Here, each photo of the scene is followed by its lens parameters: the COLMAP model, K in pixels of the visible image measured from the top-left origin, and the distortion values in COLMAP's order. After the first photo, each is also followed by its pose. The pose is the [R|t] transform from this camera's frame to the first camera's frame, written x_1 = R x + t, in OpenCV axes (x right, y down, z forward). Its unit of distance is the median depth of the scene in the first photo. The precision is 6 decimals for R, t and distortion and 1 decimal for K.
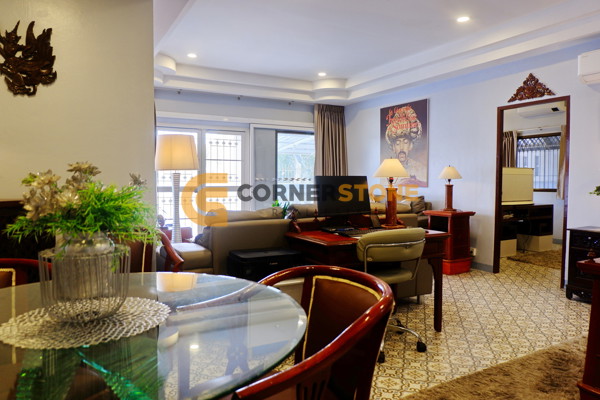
lens RADIAL K [[418.3, 0, 300.0], [0, 418.3, 200.0], [0, 0, 1]] dist [-0.030535, 0.000835]
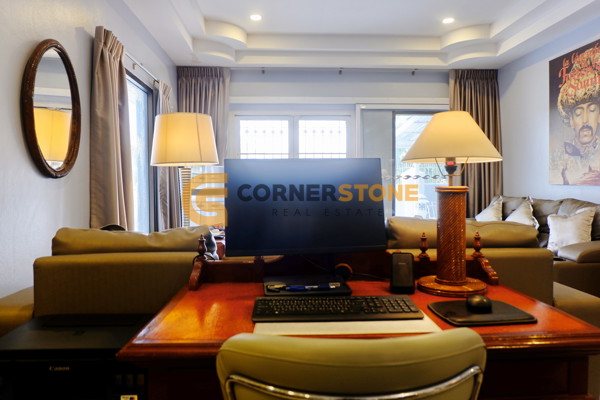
lens RADIAL K [[418.8, 0, 305.9], [0, 418.8, 201.9], [0, 0, 1]] dist [-0.045290, 0.029181]
pose [[0.901671, 0.008687, -0.432335, 0.134605], [-0.008669, 0.999960, 0.002013, -0.006289], [0.432336, 0.001932, 0.901711, 0.289322]]
